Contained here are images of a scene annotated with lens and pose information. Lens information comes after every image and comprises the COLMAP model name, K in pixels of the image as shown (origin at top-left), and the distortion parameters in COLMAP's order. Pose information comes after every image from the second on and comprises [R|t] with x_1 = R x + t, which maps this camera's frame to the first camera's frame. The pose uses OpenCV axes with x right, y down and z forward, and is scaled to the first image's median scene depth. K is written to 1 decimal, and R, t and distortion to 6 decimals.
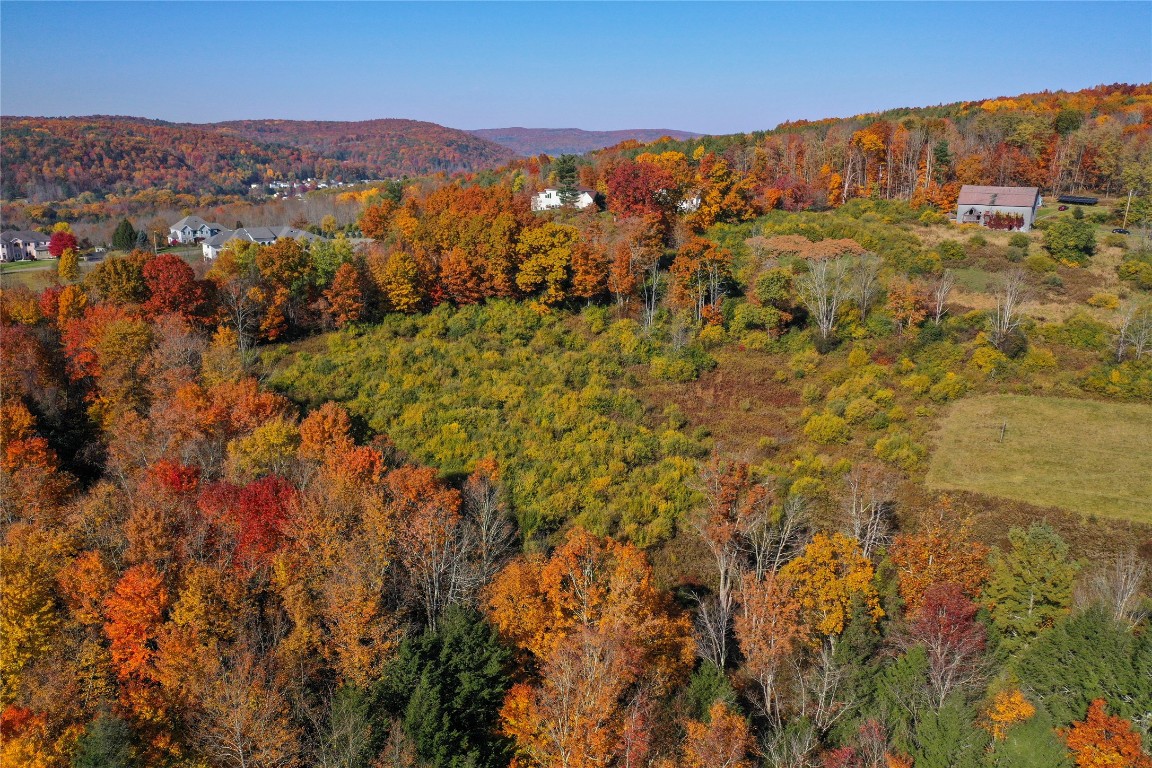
lens RADIAL K [[906.4, 0, 576.6], [0, 906.4, 384.7], [0, 0, 1]] dist [-0.008309, 0.009105]
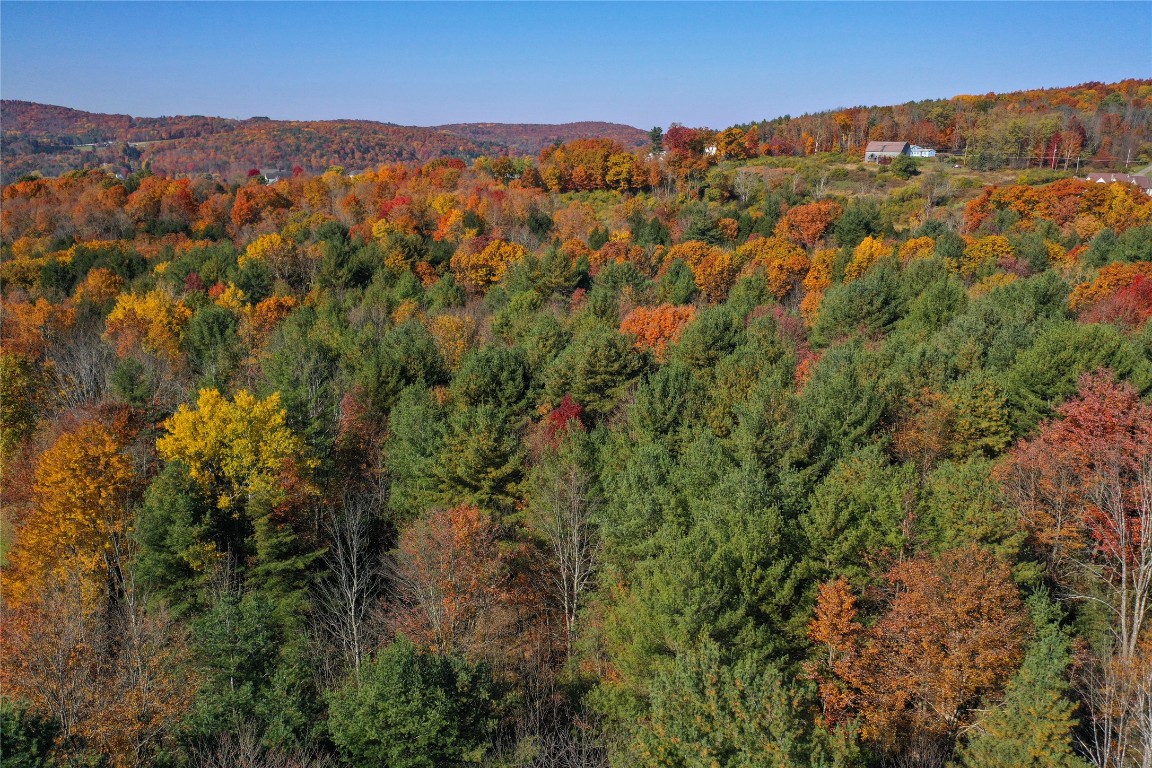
lens RADIAL K [[906.4, 0, 577.7], [0, 906.4, 384.9], [0, 0, 1]] dist [-0.008309, 0.009105]
pose [[0.977586, 0.054439, -0.203376, 0.271038], [-0.055424, 0.998463, 0.000853, 0.305226], [0.203110, 0.010438, 0.979100, -0.902376]]
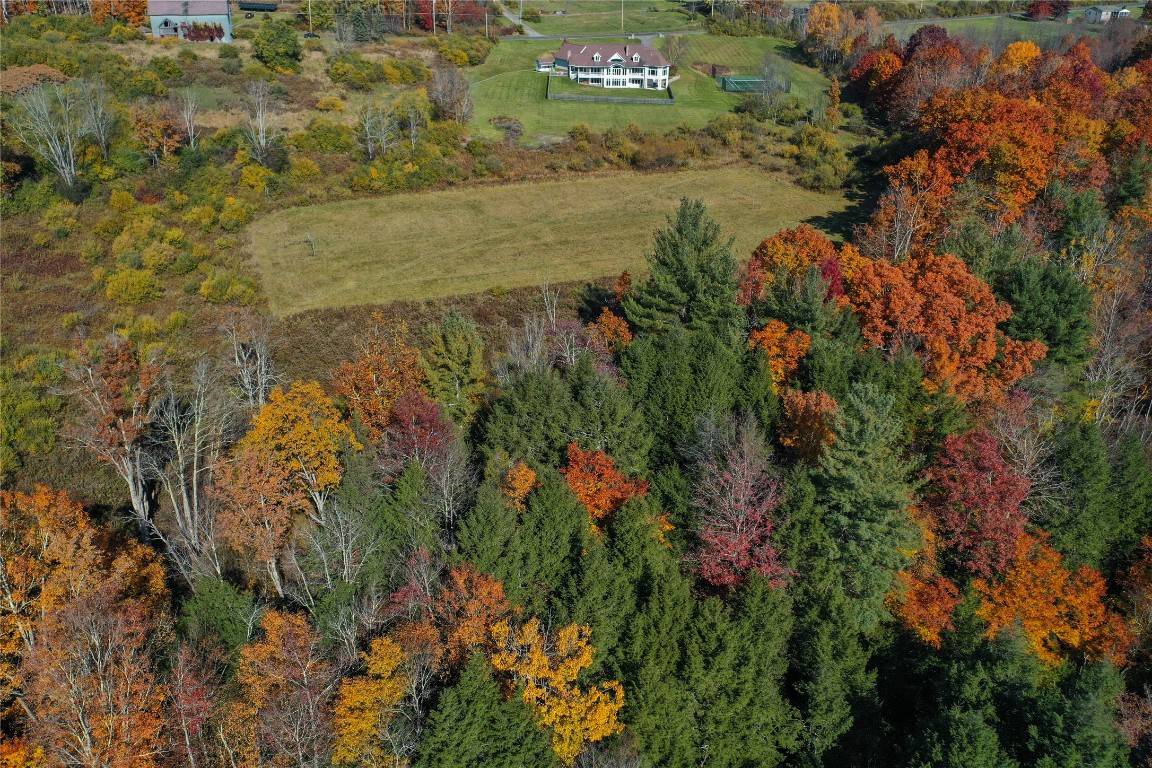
lens RADIAL K [[906.4, 0, 573.6], [0, 906.4, 384.9], [0, 0, 1]] dist [-0.008309, 0.009105]
pose [[0.654353, -0.324165, 0.683183, -0.044196], [0.193741, 0.945168, 0.262909, -0.005197], [-0.730949, -0.039675, 0.681278, 0.055876]]
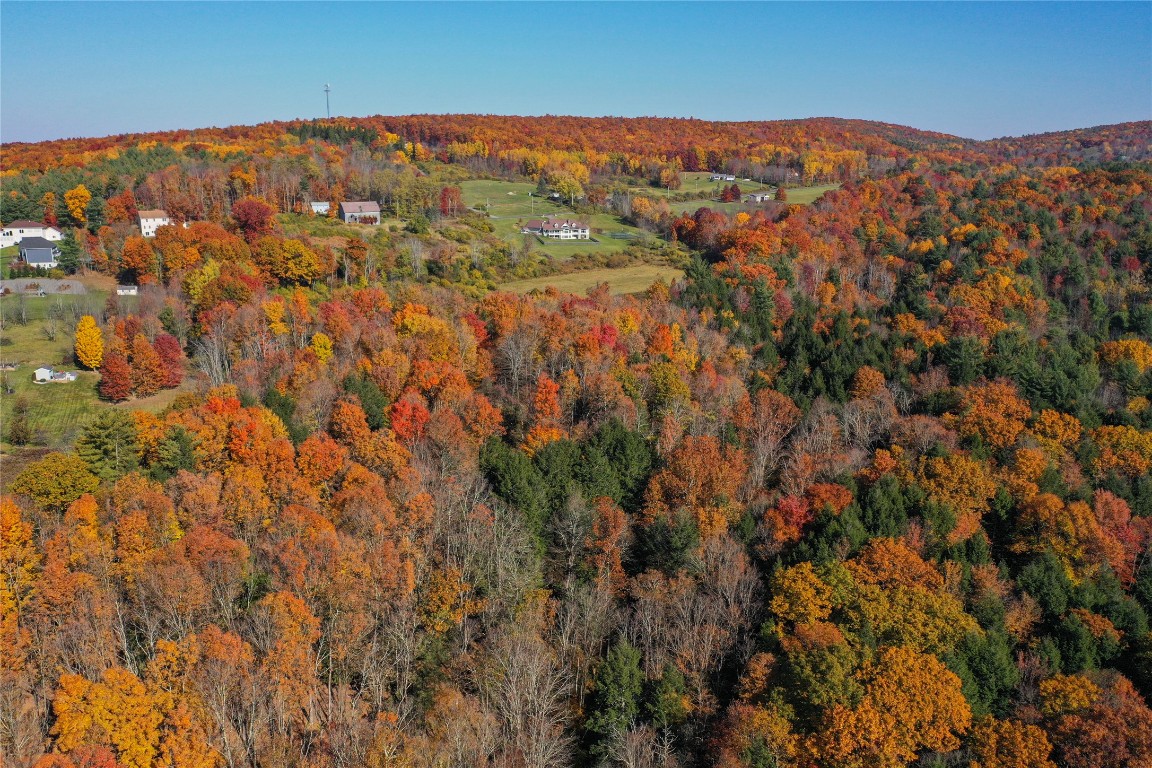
lens RADIAL K [[906.4, 0, 574.2], [0, 906.4, 384.0], [0, 0, 1]] dist [-0.008309, 0.009105]
pose [[0.369004, -0.239964, 0.897916, -1.188397], [0.242784, 0.957439, 0.156097, -0.045471], [-0.897158, 0.160399, 0.411558, -0.110847]]
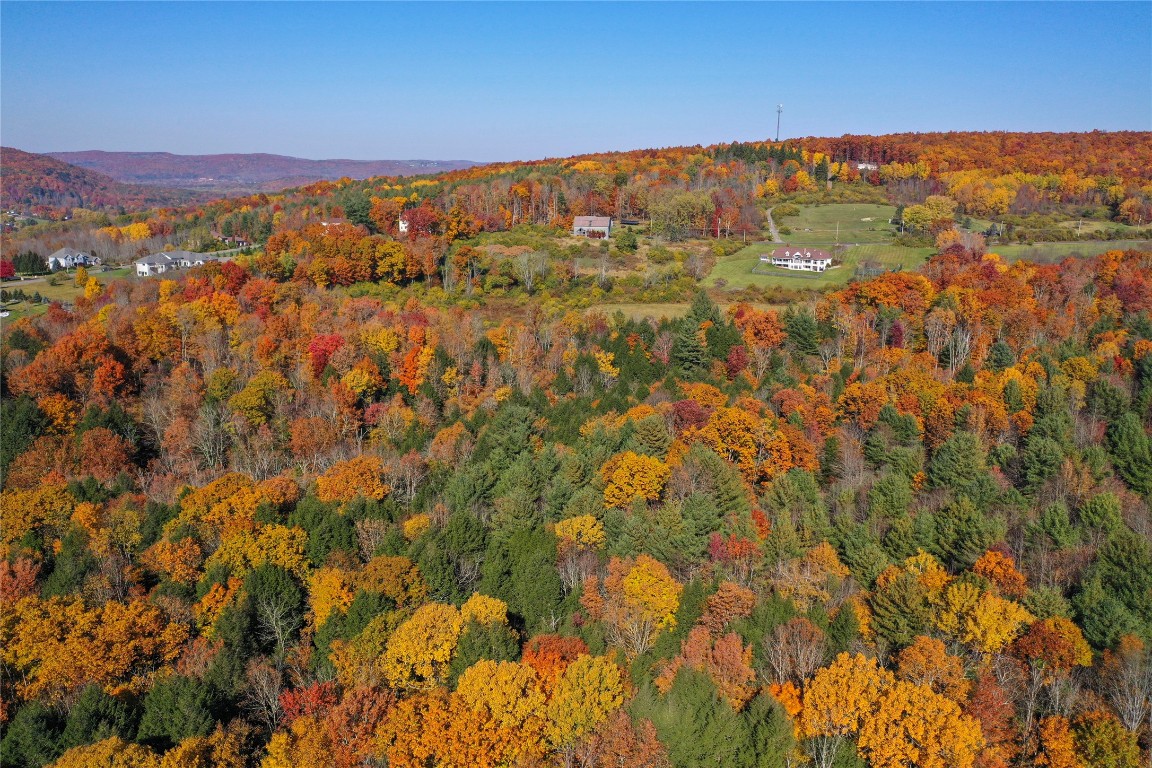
lens RADIAL K [[906.4, 0, 574.6], [0, 906.4, 381.6], [0, 0, 1]] dist [-0.008309, 0.009105]
pose [[0.912203, -0.092834, 0.399082, -0.400015], [0.103731, 0.994589, -0.005743, 0.149021], [-0.396390, 0.046636, 0.916897, -0.798983]]
